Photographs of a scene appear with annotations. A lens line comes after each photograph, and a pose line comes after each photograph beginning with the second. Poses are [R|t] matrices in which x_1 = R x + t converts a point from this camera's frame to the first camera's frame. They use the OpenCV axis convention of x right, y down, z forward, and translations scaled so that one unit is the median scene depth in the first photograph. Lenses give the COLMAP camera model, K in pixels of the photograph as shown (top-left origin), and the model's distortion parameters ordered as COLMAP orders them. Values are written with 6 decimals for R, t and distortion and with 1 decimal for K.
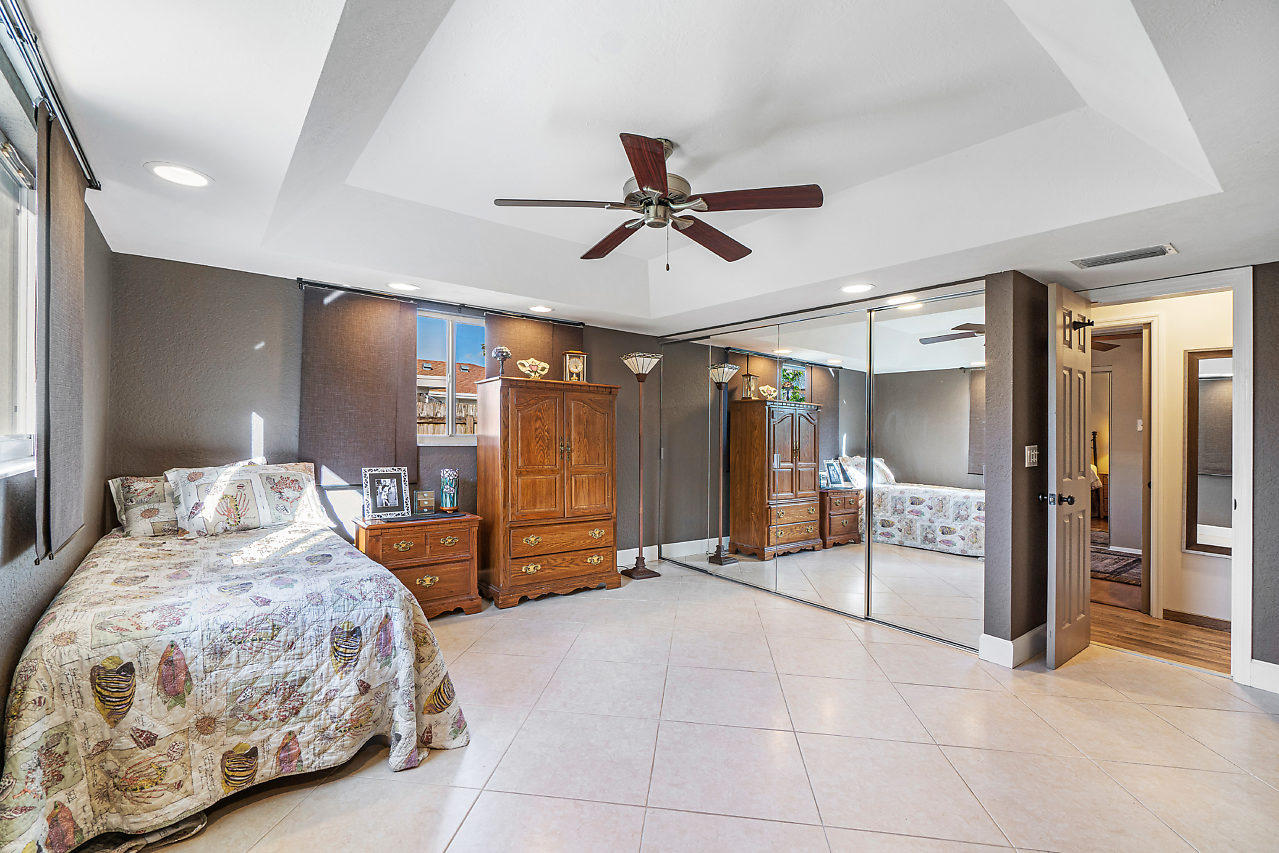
lens RADIAL K [[556.8, 0, 637.2], [0, 556.8, 432.2], [0, 0, 1]] dist [-0.007452, 0.000151]
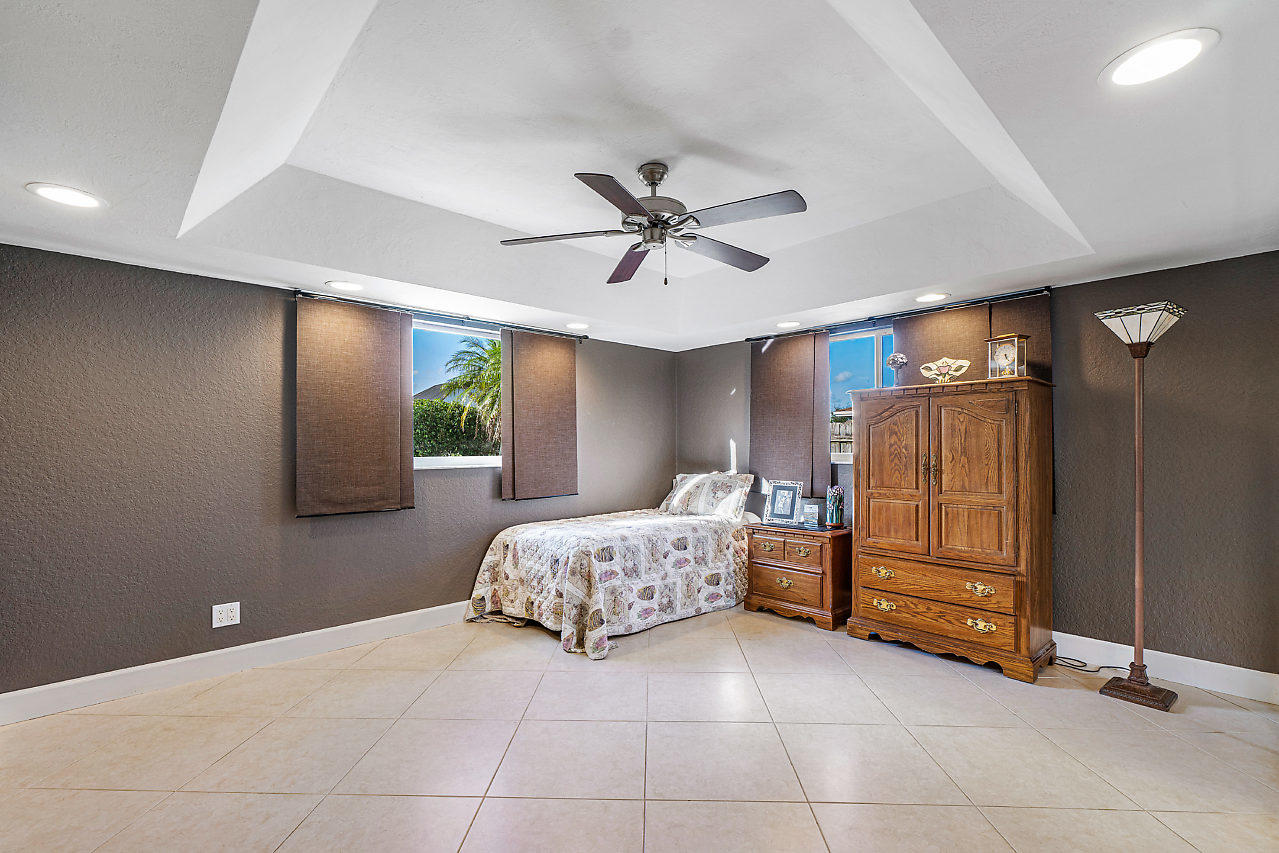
lens RADIAL K [[556.8, 0, 616.1], [0, 556.8, 450.2], [0, 0, 1]] dist [-0.007452, 0.000151]
pose [[0.084966, -0.014363, -0.996280, 0.678195], [0.004093, 0.999893, -0.014066, 0.013309], [0.996375, -0.002882, 0.085016, 0.534449]]
